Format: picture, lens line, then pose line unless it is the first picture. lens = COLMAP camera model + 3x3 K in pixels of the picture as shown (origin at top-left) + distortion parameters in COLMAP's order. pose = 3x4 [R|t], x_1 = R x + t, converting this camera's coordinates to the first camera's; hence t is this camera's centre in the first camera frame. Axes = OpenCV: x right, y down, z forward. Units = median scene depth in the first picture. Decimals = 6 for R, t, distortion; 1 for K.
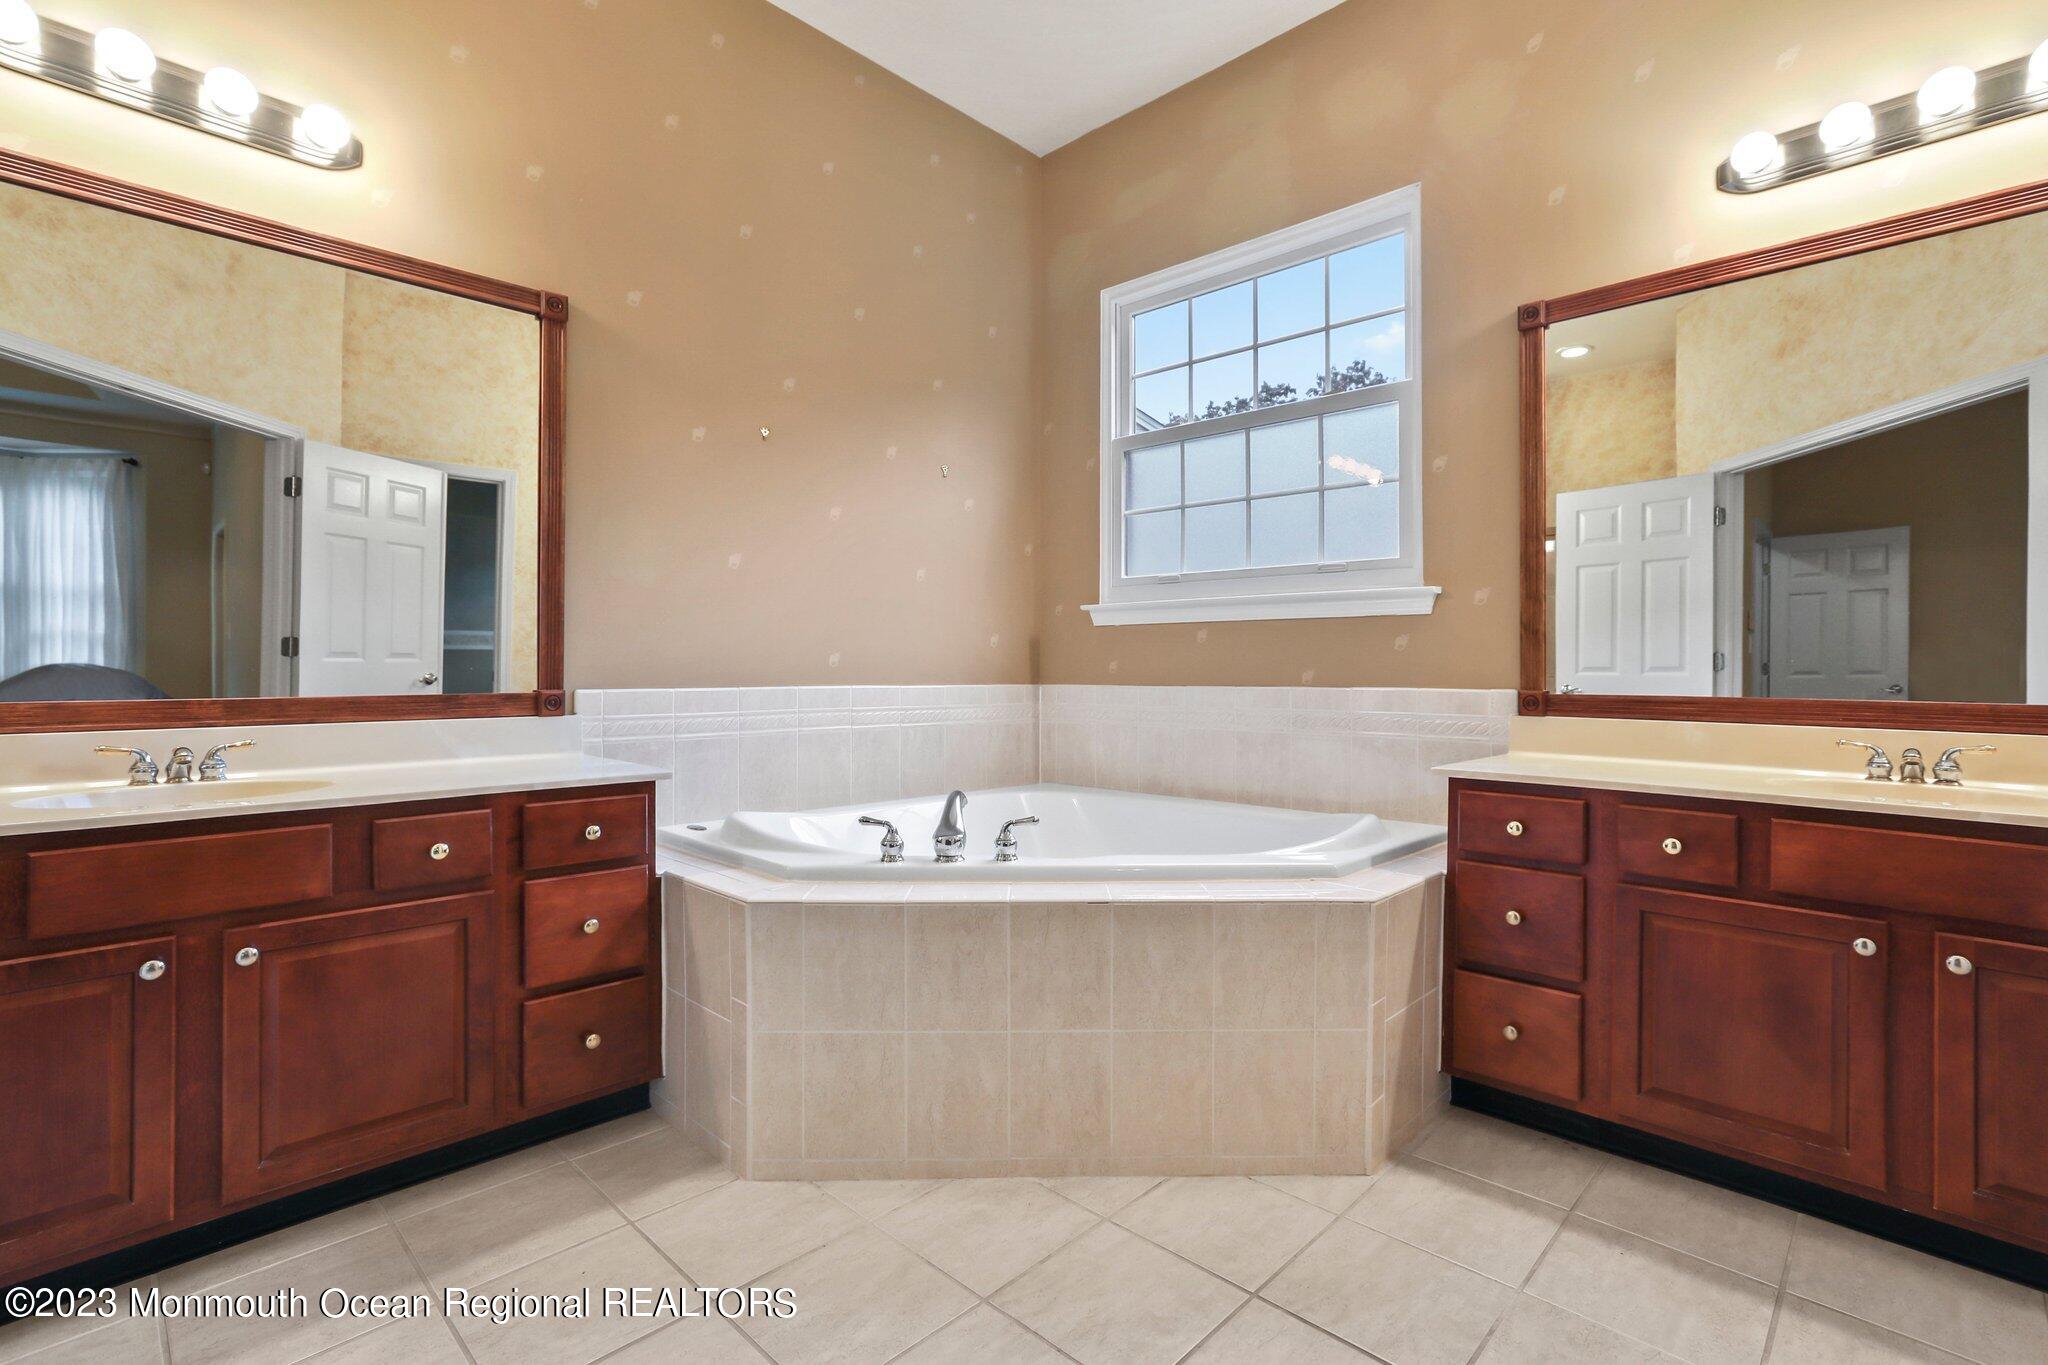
lens RADIAL K [[952.0, 0, 1023.9], [0, 952.0, 667.0], [0, 0, 1]] dist [-0.035176, 0.021760]
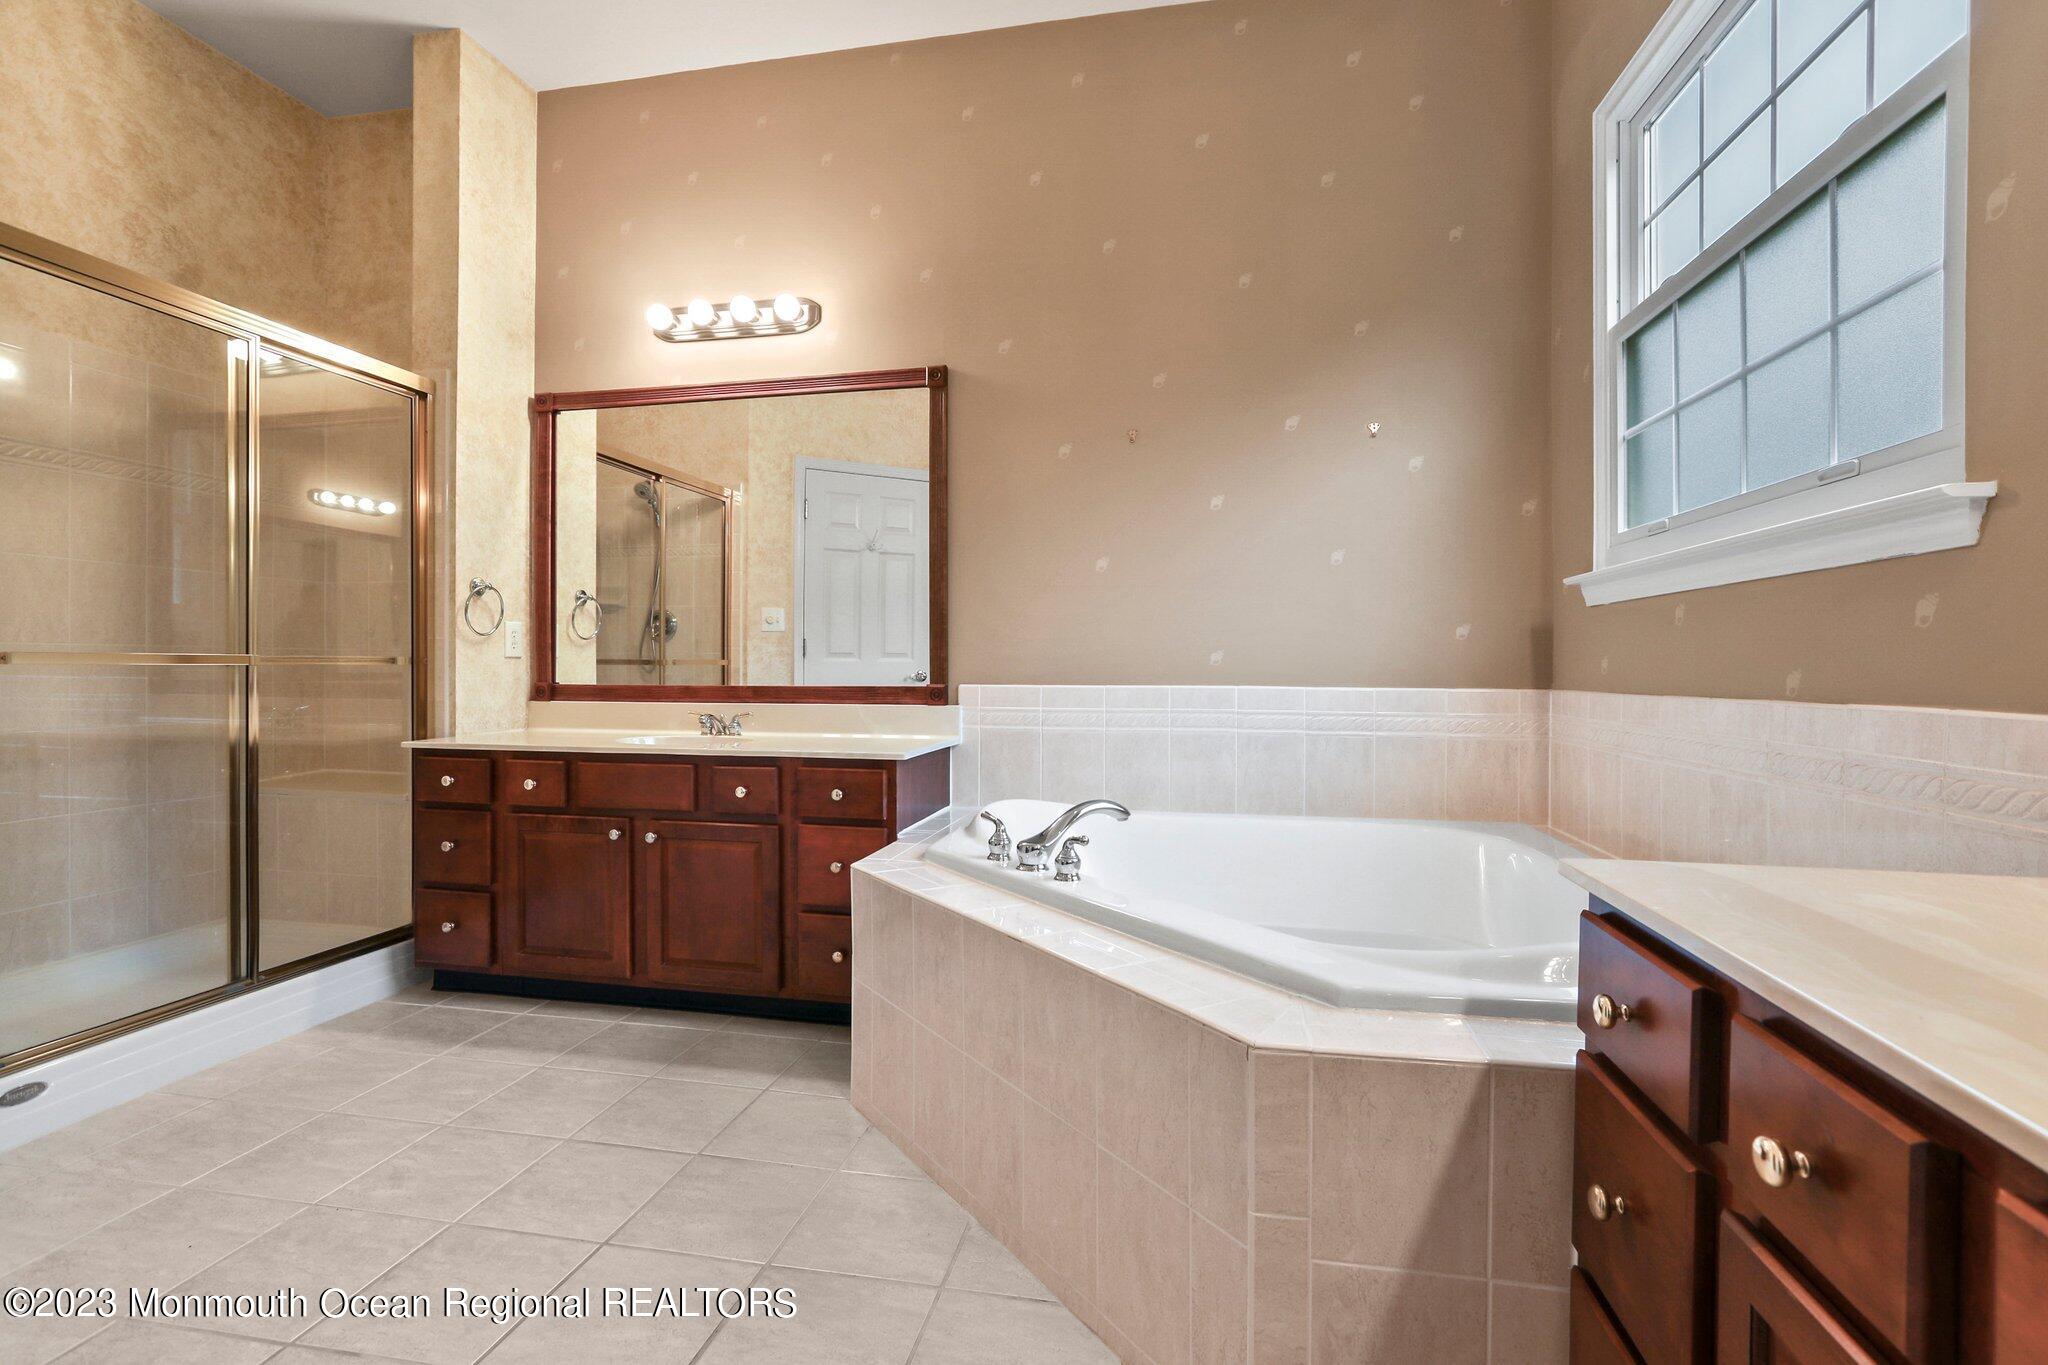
lens RADIAL K [[941.9, 0, 1025.1], [0, 941.9, 676.6], [0, 0, 1]] dist [-0.037129, 0.020896]
pose [[0.546688, 0.007565, -0.837302, 0.670573], [-0.000735, 0.999963, 0.008554, 0.003708], [0.837336, -0.004061, 0.546674, 0.462755]]
